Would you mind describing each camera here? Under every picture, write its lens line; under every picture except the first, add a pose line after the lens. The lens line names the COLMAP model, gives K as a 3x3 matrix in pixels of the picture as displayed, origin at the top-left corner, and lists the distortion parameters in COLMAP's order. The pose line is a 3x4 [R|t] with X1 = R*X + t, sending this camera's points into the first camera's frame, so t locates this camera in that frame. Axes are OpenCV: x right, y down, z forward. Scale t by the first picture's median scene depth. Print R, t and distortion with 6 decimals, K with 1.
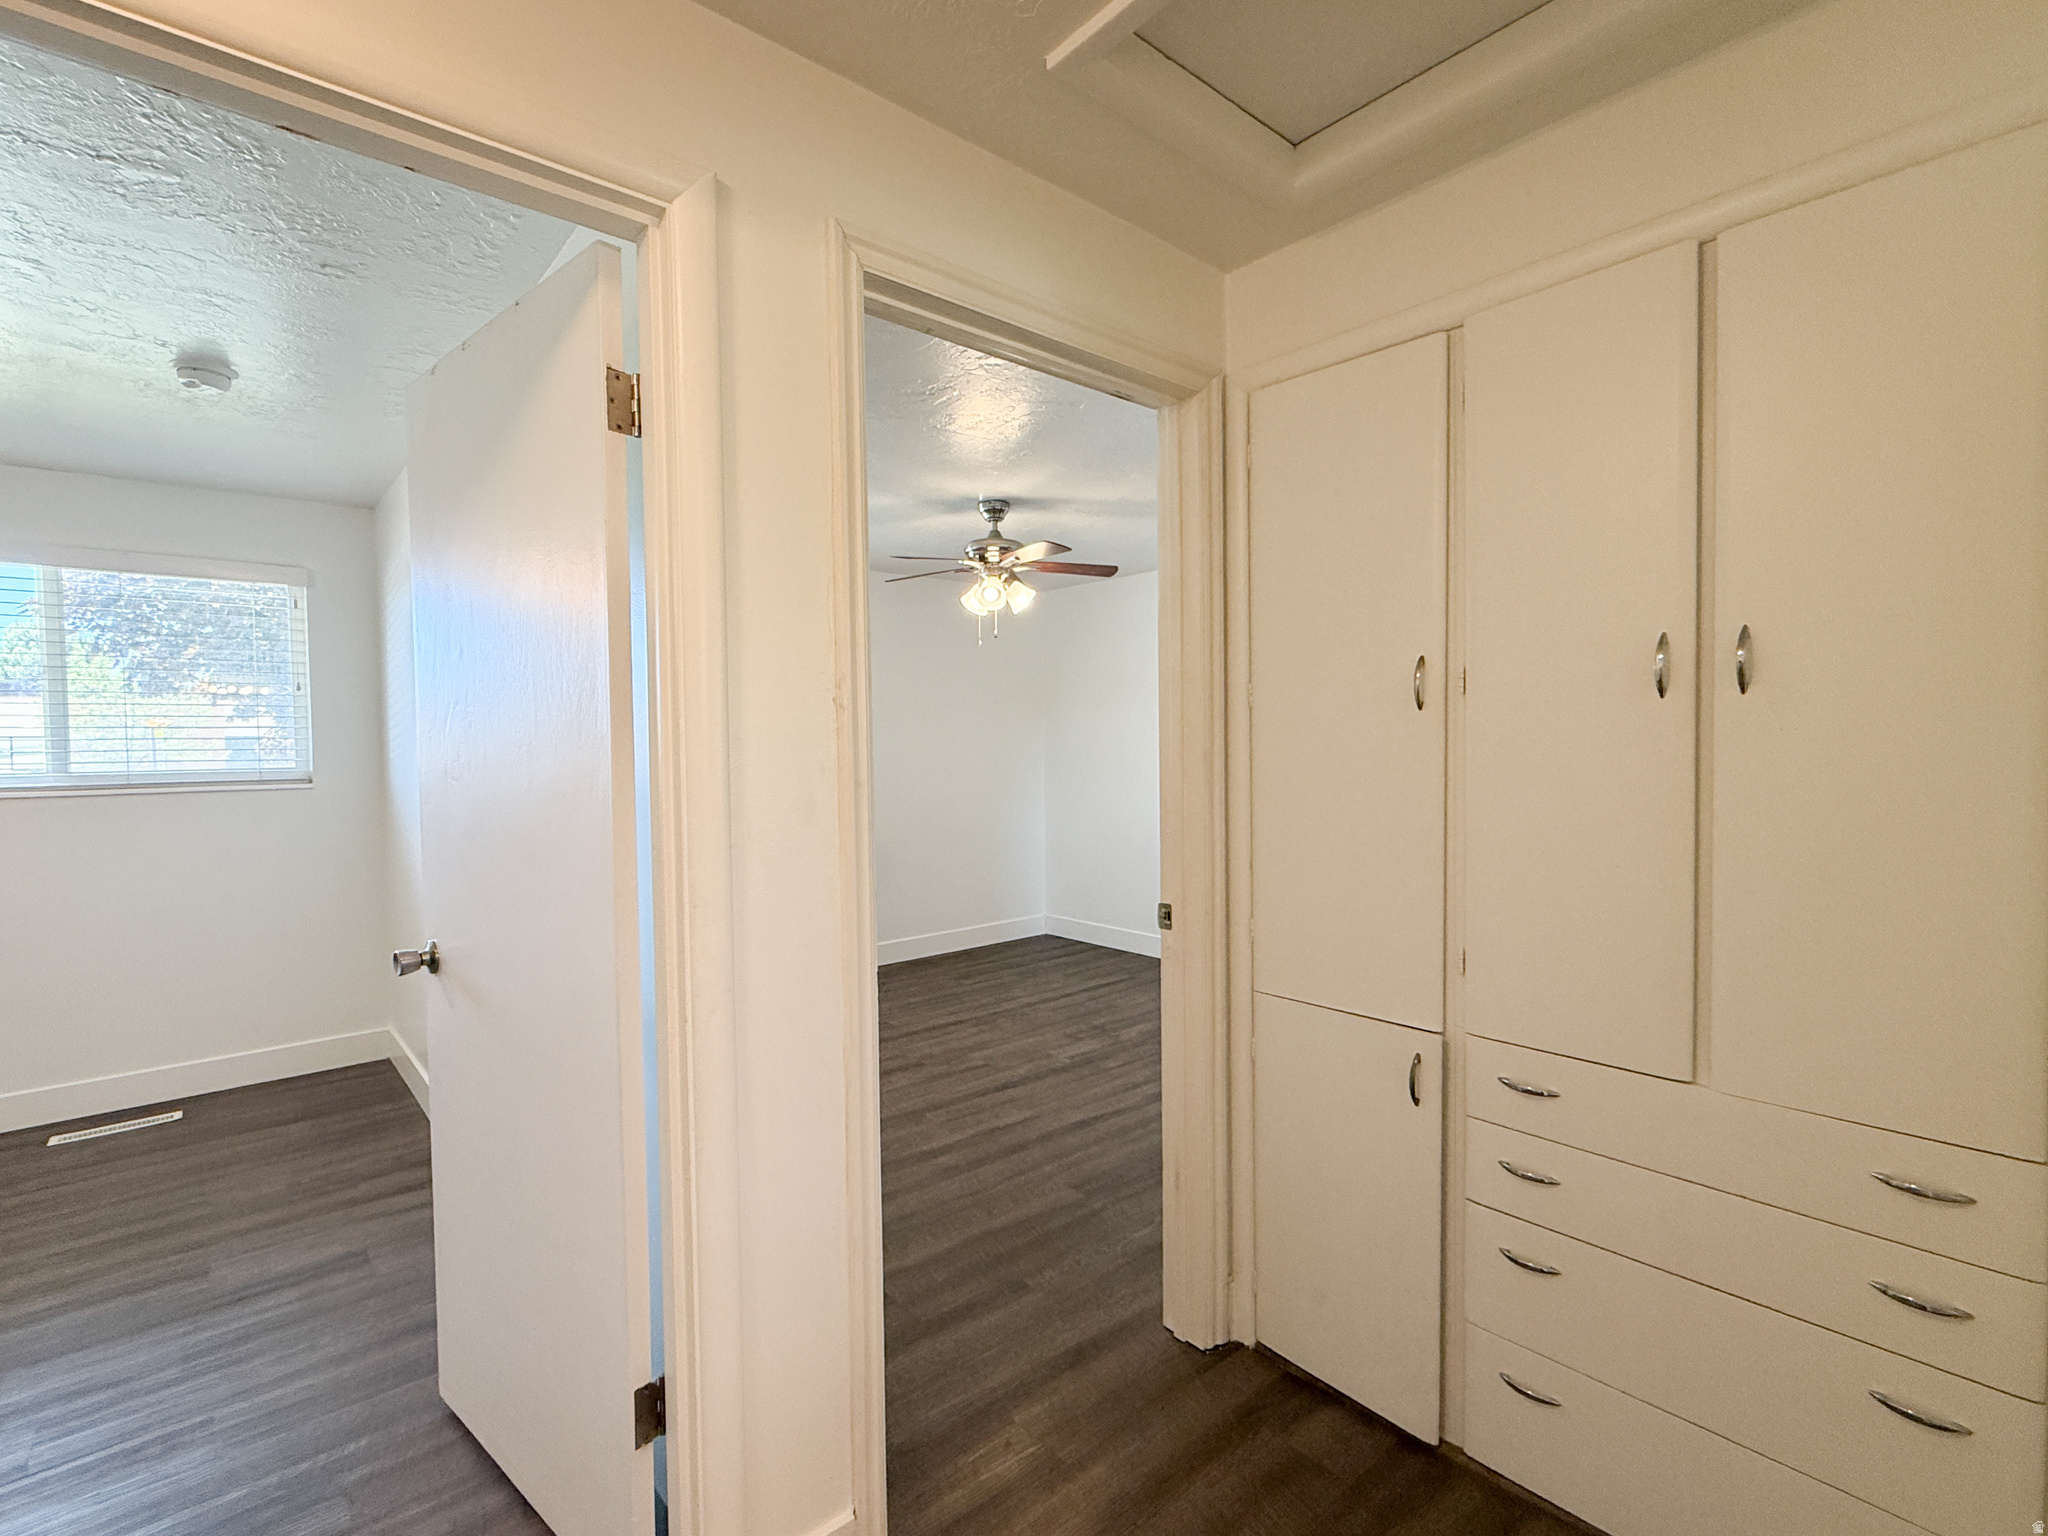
lens RADIAL K [[951.4, 0, 1026.5], [0, 951.4, 771.7], [0, 0, 1]] dist [0.001995, -0.000182]
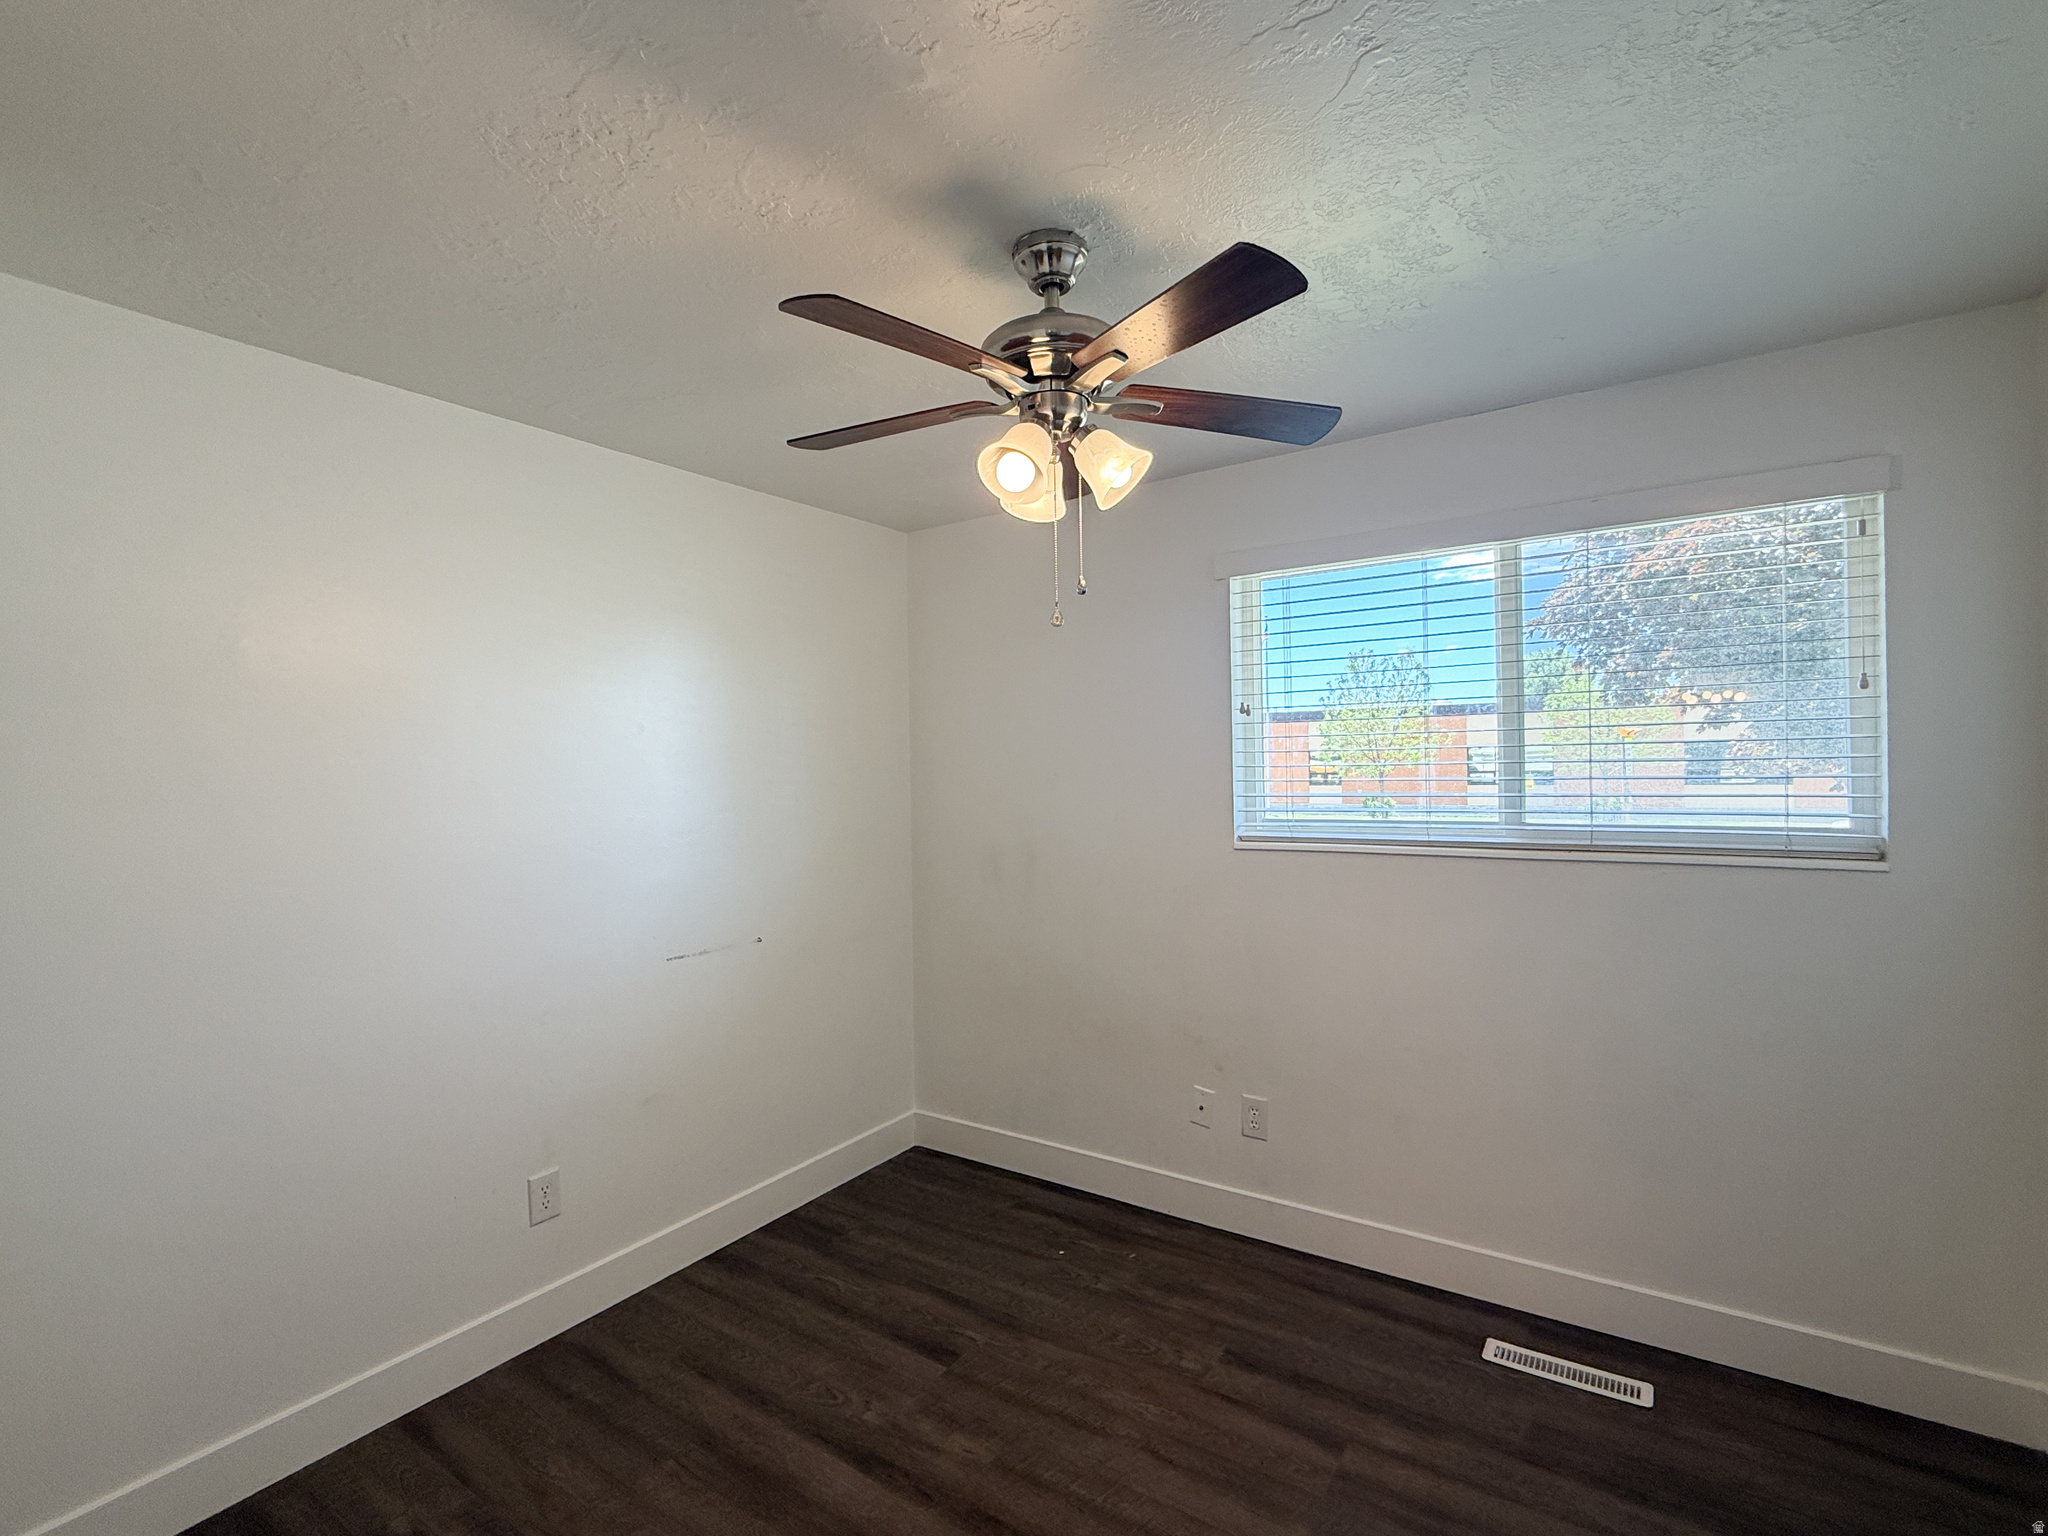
lens RADIAL K [[948.7, 0, 1019.4], [0, 948.7, 783.9], [0, 0, 1]] dist [0.000322, 0.000527]
pose [[0.259068, 0.021900, -0.965611, -0.373639], [-0.011079, 0.999745, 0.019702, -0.036938], [0.965796, 0.005593, 0.259244, 0.405895]]
